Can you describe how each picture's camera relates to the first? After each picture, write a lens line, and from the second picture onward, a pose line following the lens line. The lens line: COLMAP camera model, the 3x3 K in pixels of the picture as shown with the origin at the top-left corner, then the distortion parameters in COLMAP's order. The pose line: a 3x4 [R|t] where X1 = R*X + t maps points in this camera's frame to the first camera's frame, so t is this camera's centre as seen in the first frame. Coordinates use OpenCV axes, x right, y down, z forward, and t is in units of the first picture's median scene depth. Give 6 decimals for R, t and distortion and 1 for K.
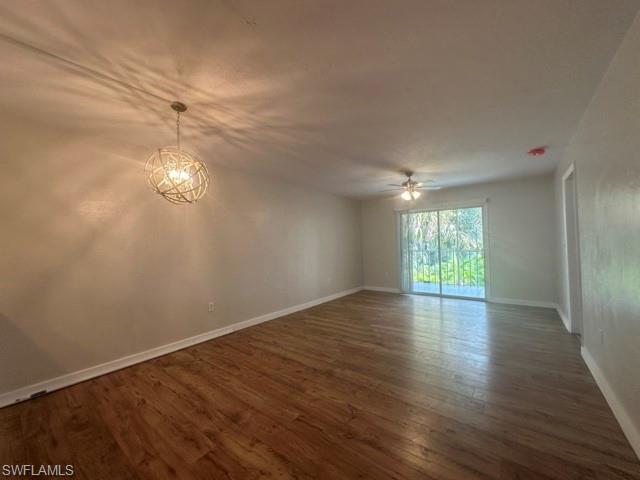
lens RADIAL K [[257.2, 0, 320.0], [0, 257.2, 240.0], [0, 0, 1]] dist [-0.001106, -0.000165]
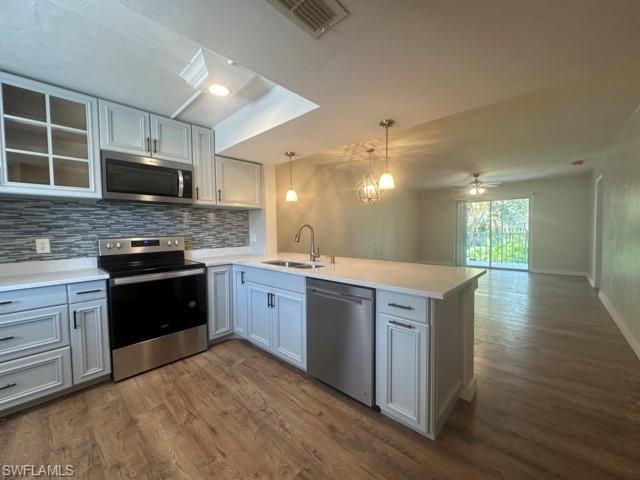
lens RADIAL K [[254.7, 0, 320.0], [0, 254.7, 240.0], [0, 0, 1]] dist [-0.000127, 0.000007]
pose [[0.996269, 0.013049, -0.085312, -0.376055], [-0.007950, 0.998177, 0.059836, 0.012748], [0.085937, -0.058934, 0.994556, -0.459198]]
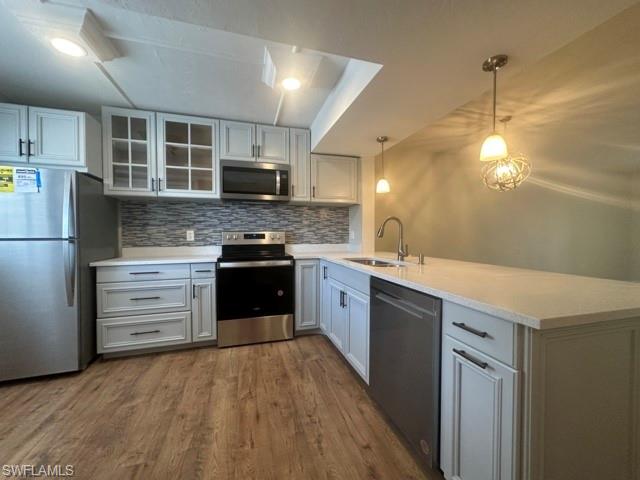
lens RADIAL K [[254.7, 0, 320.0], [0, 254.7, 240.0], [0, 0, 1]] dist [-0.000127, 0.000007]
pose [[0.812940, 0.032832, -0.581421, -0.272765], [-0.007138, 0.998896, 0.046426, 0.037381], [0.582304, -0.033591, 0.812277, -0.357529]]
